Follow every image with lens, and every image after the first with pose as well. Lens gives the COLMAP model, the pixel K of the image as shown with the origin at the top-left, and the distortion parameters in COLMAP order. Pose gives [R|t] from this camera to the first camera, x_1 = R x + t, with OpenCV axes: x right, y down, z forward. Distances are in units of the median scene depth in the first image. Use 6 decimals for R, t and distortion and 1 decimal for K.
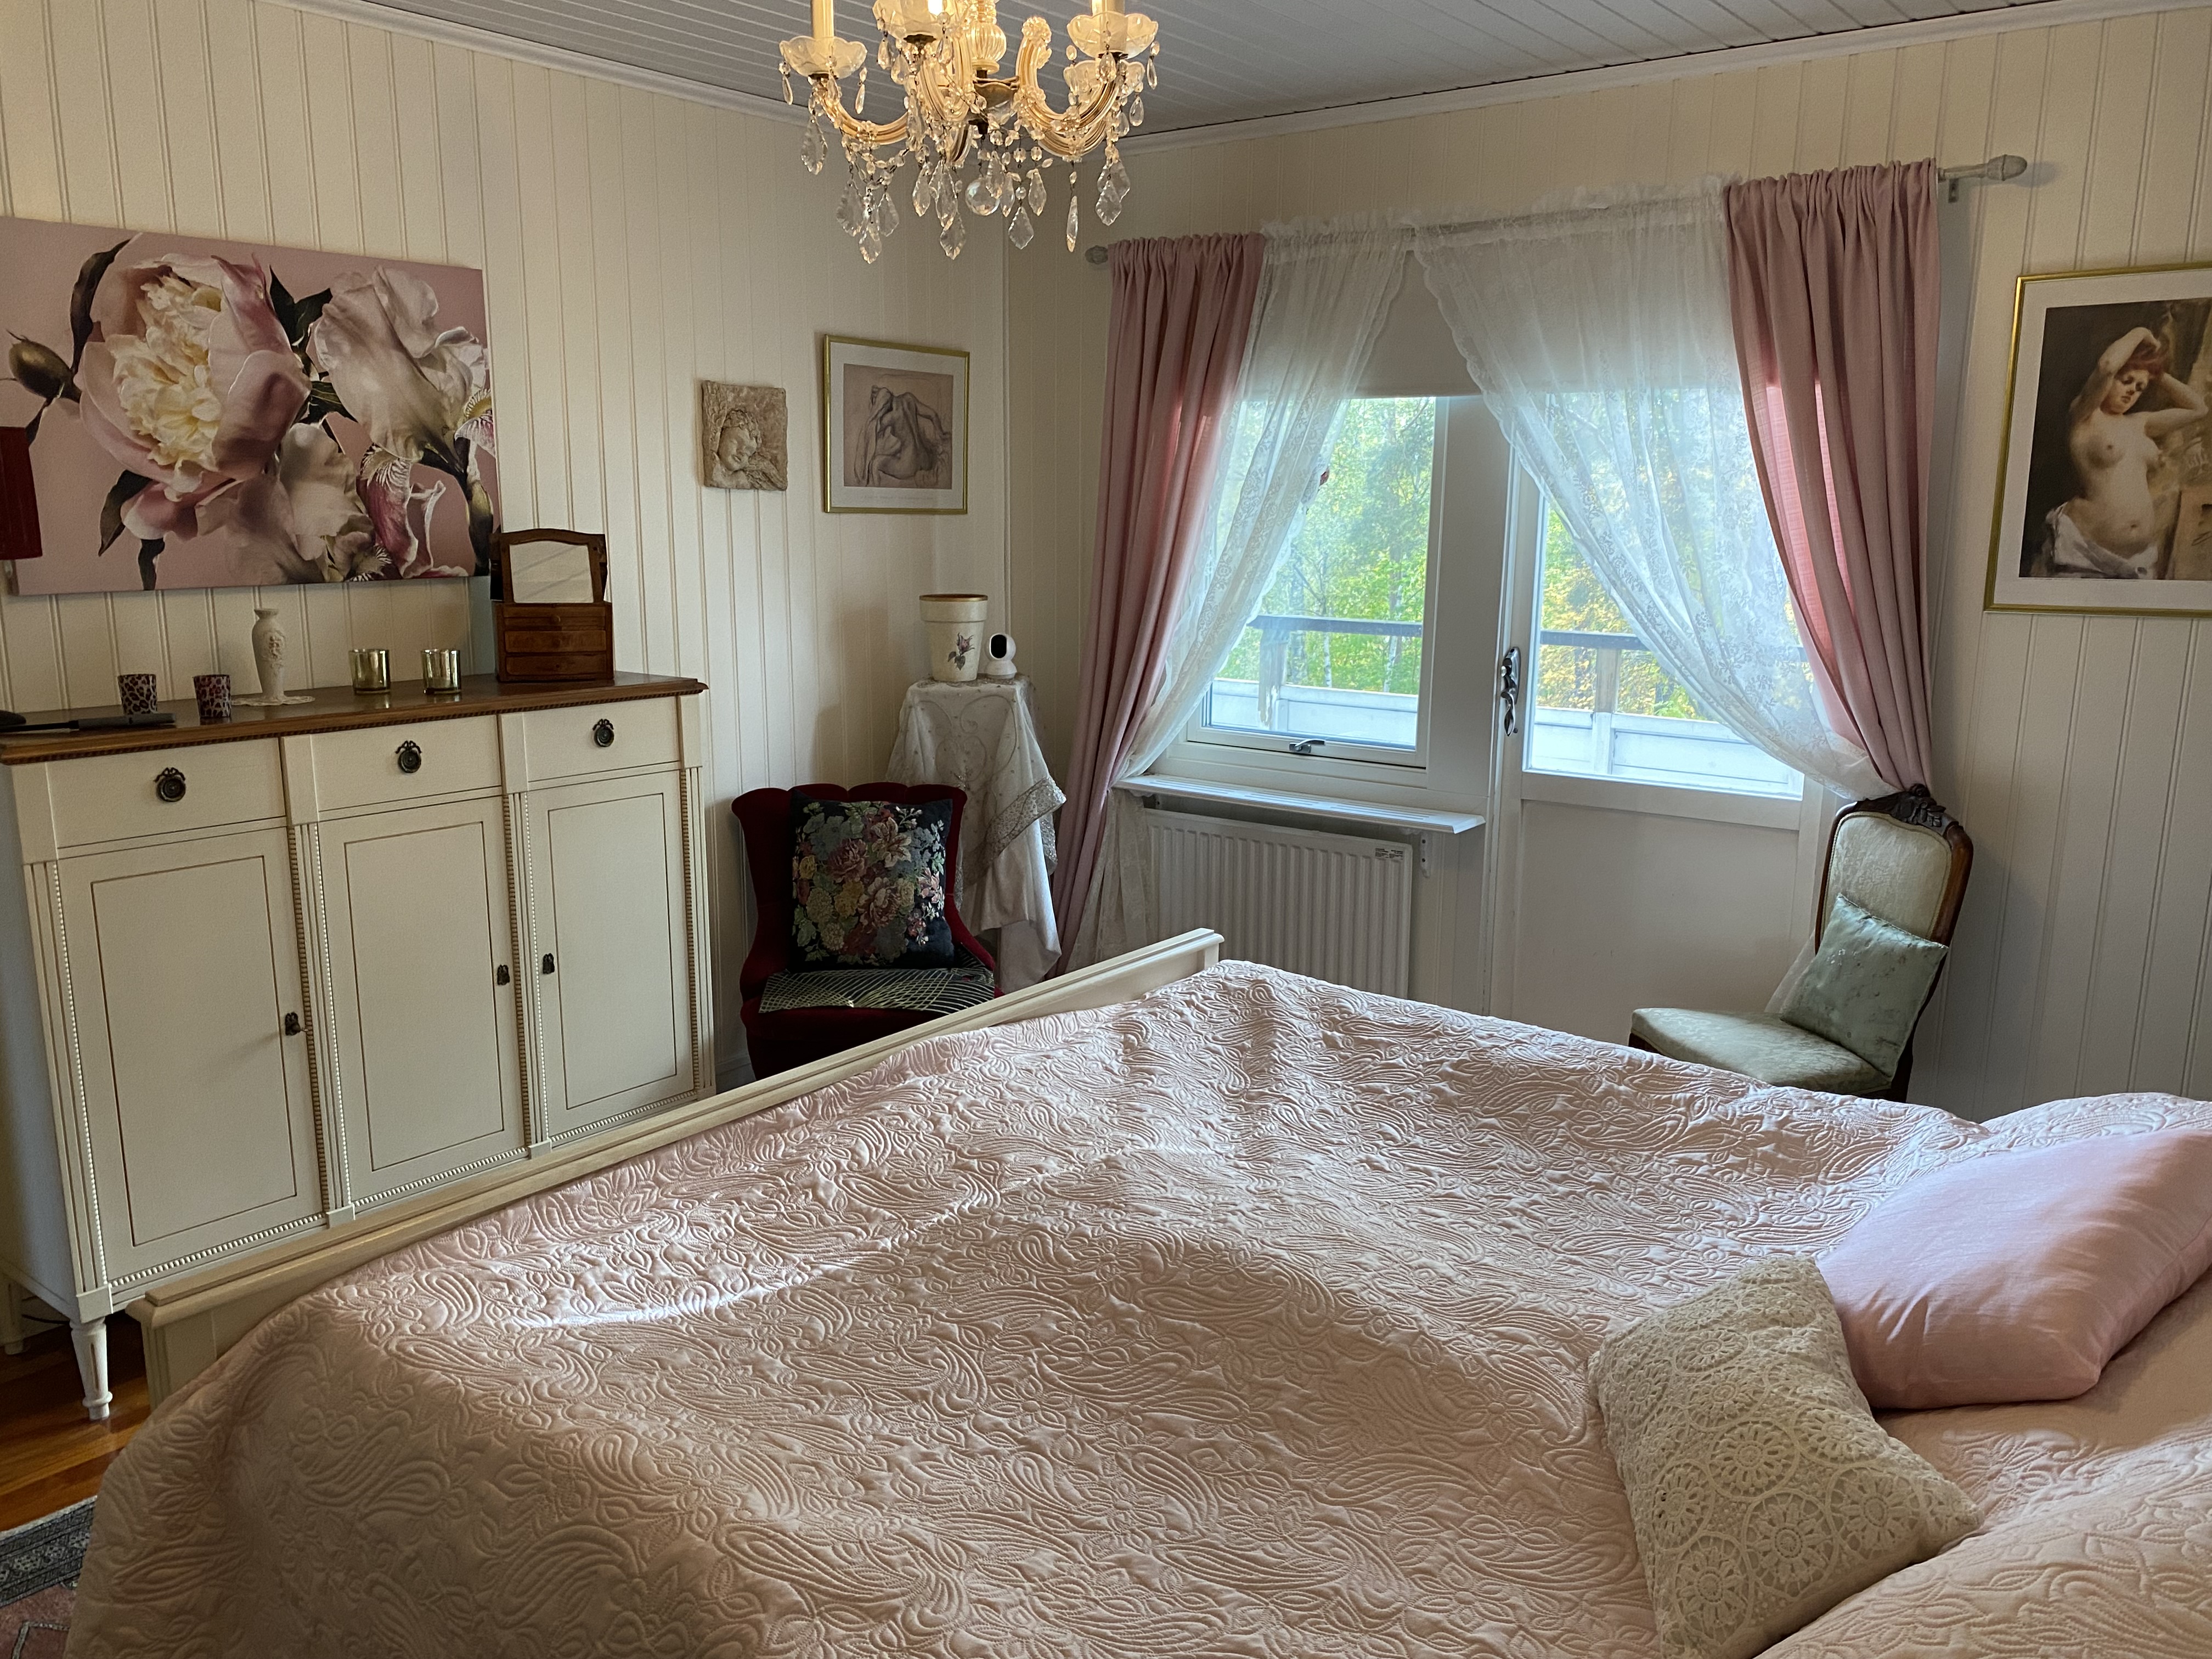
lens RADIAL K [[1655.2, 0, 1082.5], [0, 1655.2, 844.9], [0, 0, 1]] dist [0.012847, -0.007819]
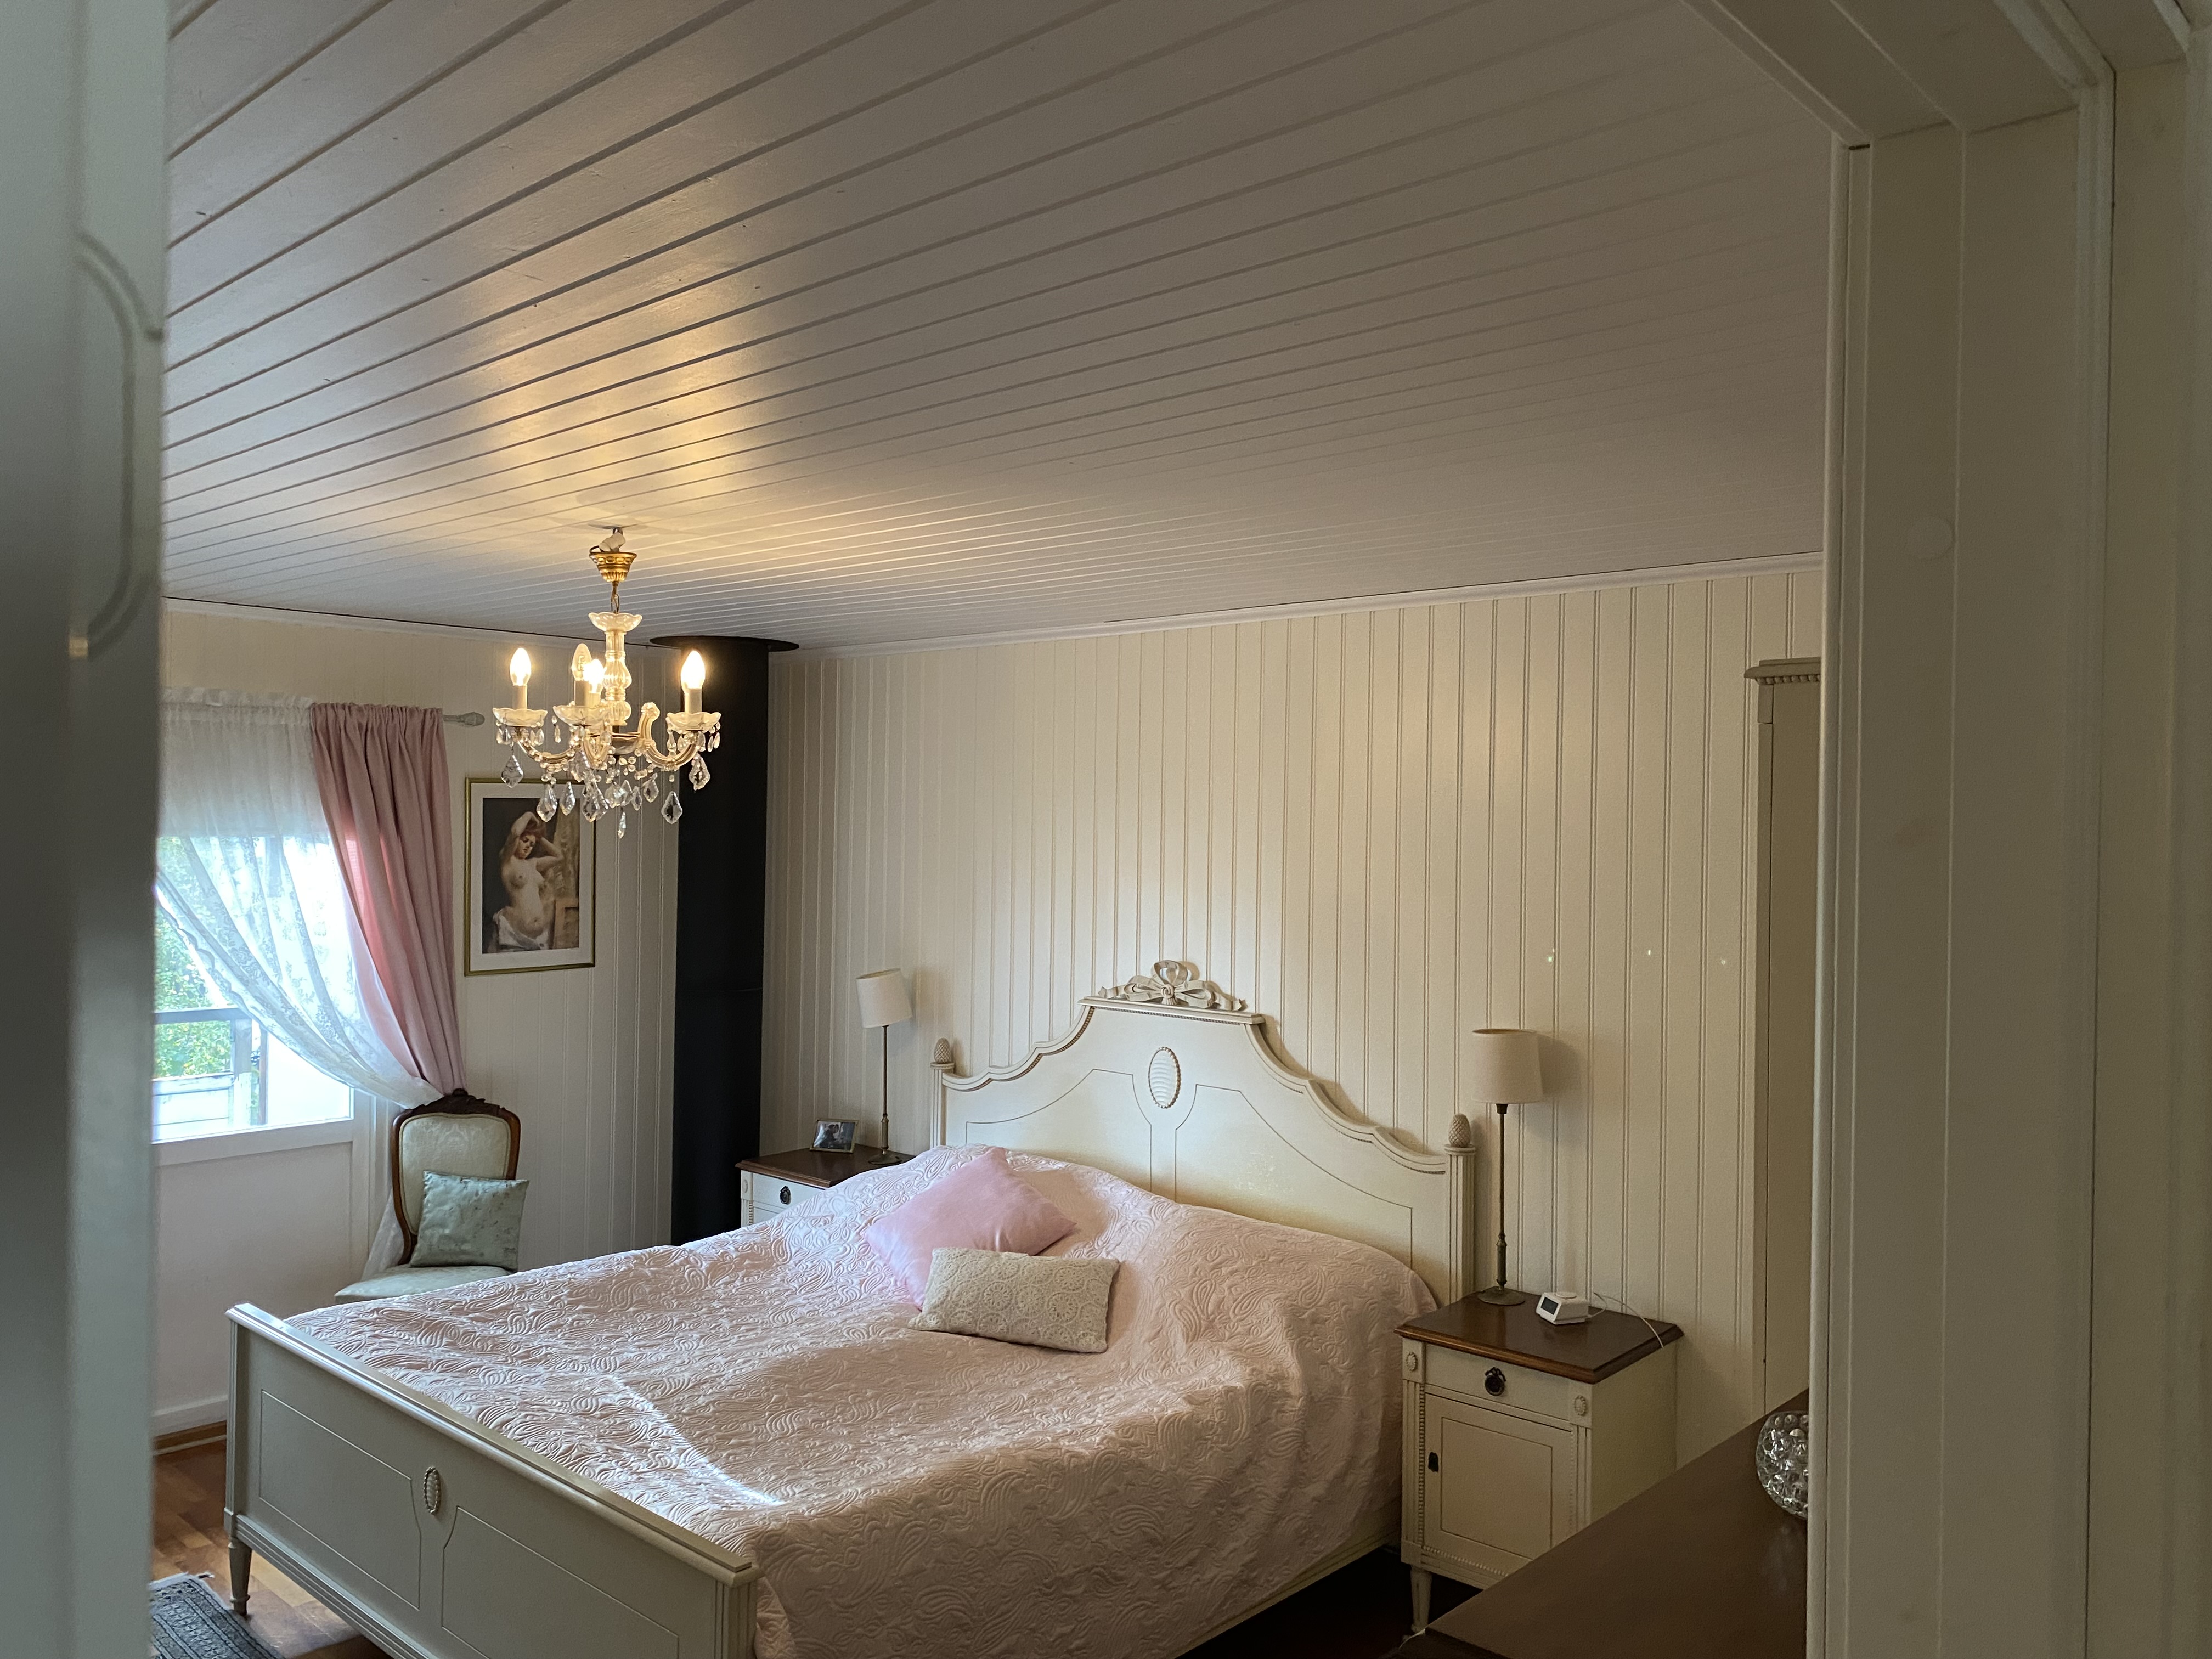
lens RADIAL K [[1686.4, 0, 1106.0], [0, 1686.4, 829.5], [0, 0, 1]] dist [0.007305, -0.016132]
pose [[0.083729, -0.010204, 0.996436, -1.099900], [0.194621, 0.980858, -0.006309, -0.158611], [-0.977298, 0.194456, 0.084112, 0.243446]]
